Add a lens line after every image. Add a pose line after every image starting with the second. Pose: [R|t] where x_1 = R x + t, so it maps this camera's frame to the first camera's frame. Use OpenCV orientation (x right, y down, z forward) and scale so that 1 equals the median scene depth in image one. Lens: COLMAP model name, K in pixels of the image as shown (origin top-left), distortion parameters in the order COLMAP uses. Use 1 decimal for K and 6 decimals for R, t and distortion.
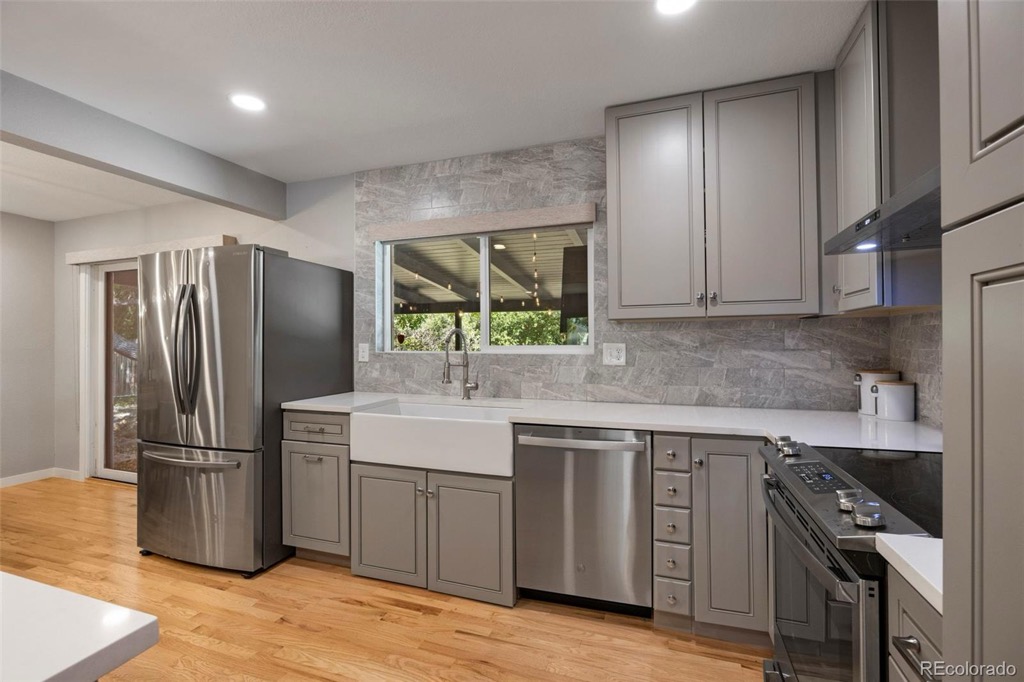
lens RADIAL K [[454.0, 0, 504.8], [0, 454.0, 333.5], [0, 0, 1]] dist [-0.012741, 0.000504]
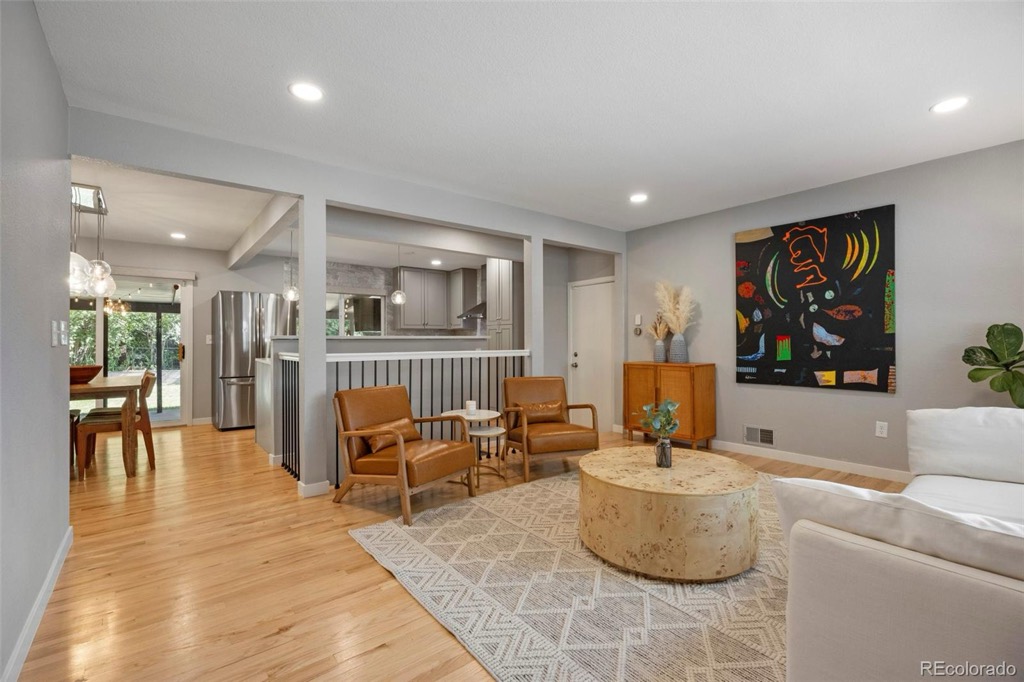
lens RADIAL K [[454.0, 0, 508.0], [0, 454.0, 339.5], [0, 0, 1]] dist [-0.012741, 0.000504]
pose [[0.536392, 0.014239, 0.843849, -1.941047], [-0.006291, 0.999897, -0.012873, 0.078937], [-0.843946, 0.001597, 0.536426, -1.319952]]
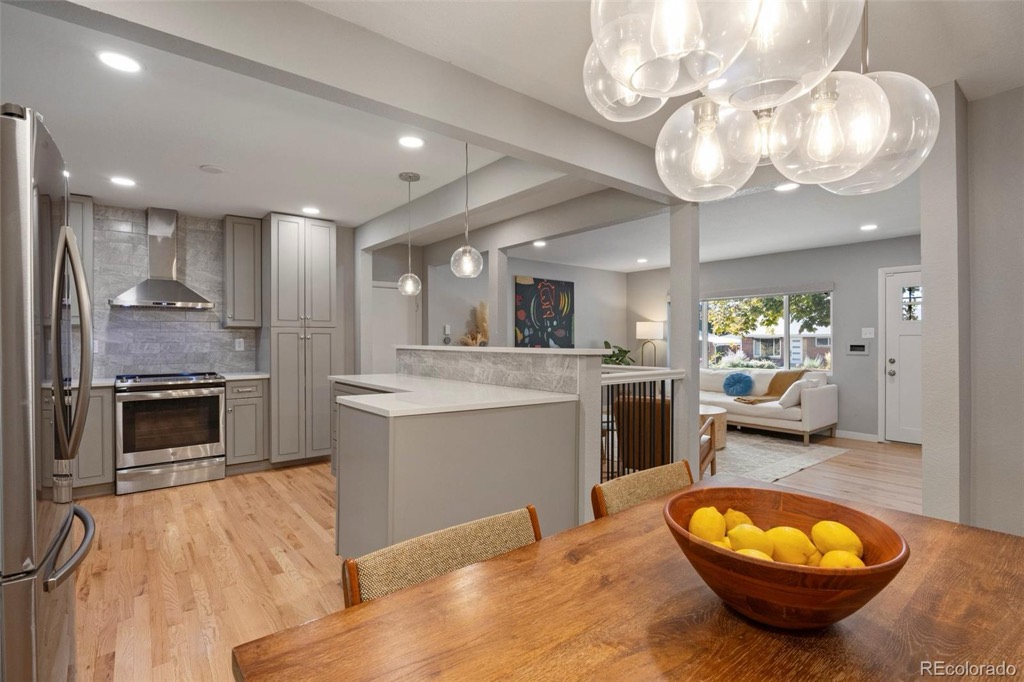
lens RADIAL K [[478.0, 0, 512.4], [0, 478.0, 341.4], [0, 0, 1]] dist [-0.013269, 0.000596]
pose [[-0.848235, 0.011845, 0.529487, -1.437724], [0.007460, 0.999918, -0.010418, 0.045502], [-0.529567, -0.004887, -0.848254, 1.164342]]
